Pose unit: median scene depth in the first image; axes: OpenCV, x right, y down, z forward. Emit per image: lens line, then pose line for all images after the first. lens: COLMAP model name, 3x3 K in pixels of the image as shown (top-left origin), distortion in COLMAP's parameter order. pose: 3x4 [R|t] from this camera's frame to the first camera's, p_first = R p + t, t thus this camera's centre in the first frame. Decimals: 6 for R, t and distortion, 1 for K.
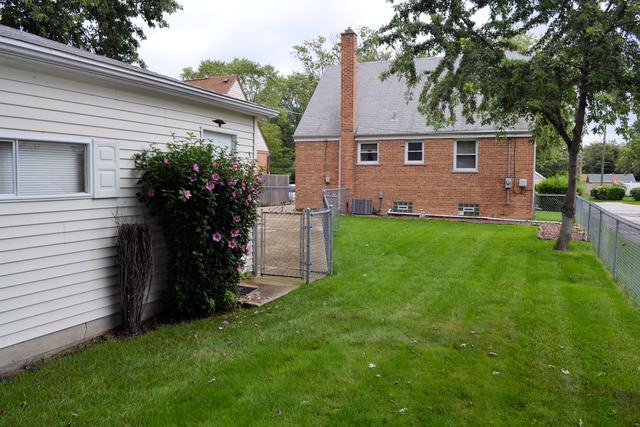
lens RADIAL K [[510.0, 0, 320.1], [0, 510.0, 214.0], [0, 0, 1]] dist [-0.086292, 0.018816]
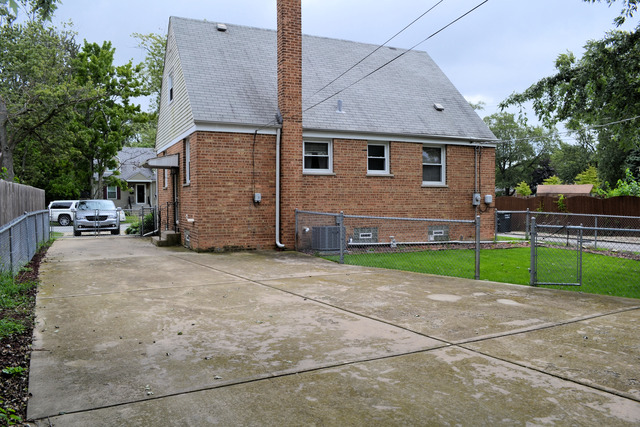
lens RADIAL K [[510.0, 0, 320.0], [0, 510.0, 213.9], [0, 0, 1]] dist [-0.086292, 0.018816]
pose [[0.674744, -0.037915, 0.737077, -0.409479], [0.047138, 0.998854, 0.008229, -0.052181], [-0.736545, 0.029192, 0.675759, 0.567254]]
